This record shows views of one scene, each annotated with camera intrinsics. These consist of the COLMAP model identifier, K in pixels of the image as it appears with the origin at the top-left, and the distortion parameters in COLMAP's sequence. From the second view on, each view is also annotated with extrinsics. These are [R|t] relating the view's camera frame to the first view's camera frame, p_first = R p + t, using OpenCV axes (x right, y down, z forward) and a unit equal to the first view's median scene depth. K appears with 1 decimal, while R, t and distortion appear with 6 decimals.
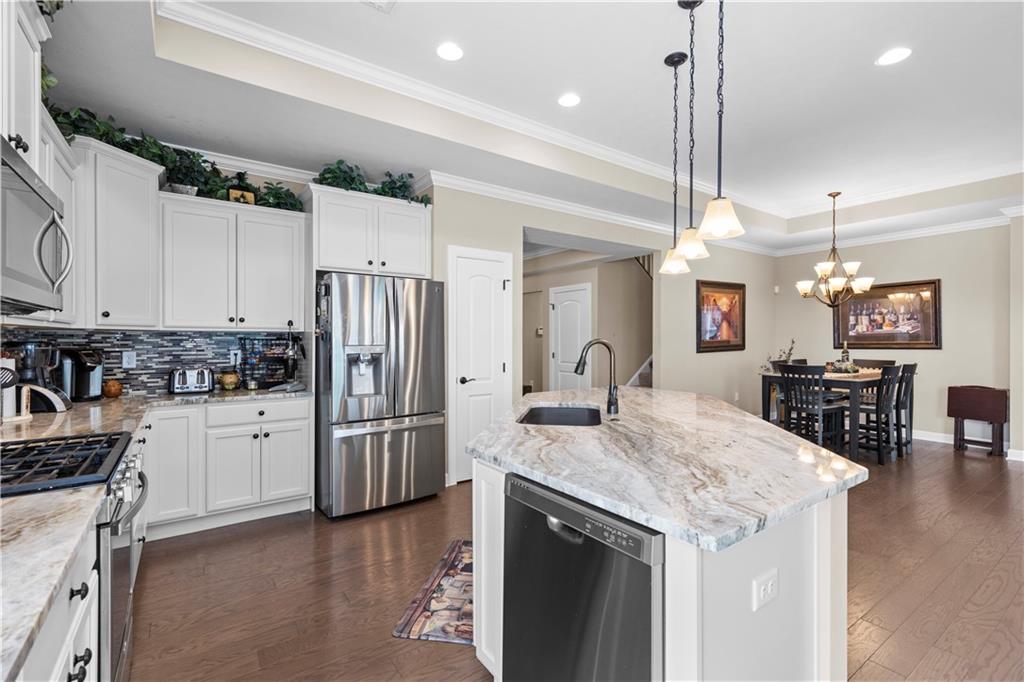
lens RADIAL K [[466.2, 0, 513.3], [0, 466.2, 337.4], [0, 0, 1]] dist [0.005982, -0.000116]
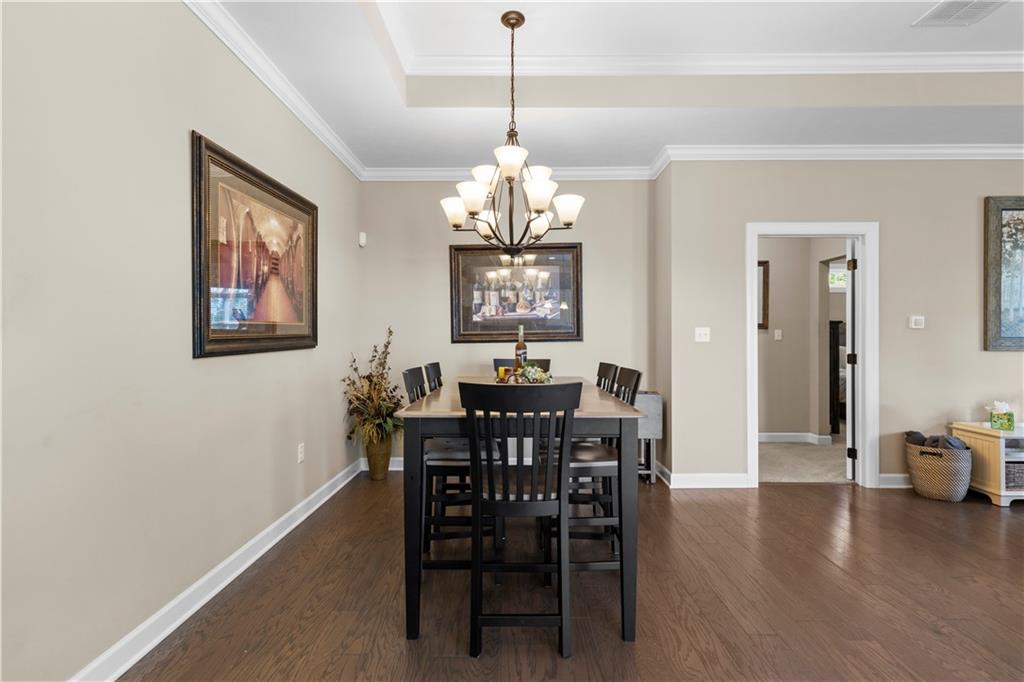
lens RADIAL K [[466.2, 0, 515.3], [0, 466.2, 340.4], [0, 0, 1]] dist [0.005982, -0.000116]
pose [[0.582512, -0.002792, 0.812818, 0.247928], [-0.004434, 0.999968, 0.006613, 0.017226], [-0.812810, -0.007456, 0.582481, 0.602111]]
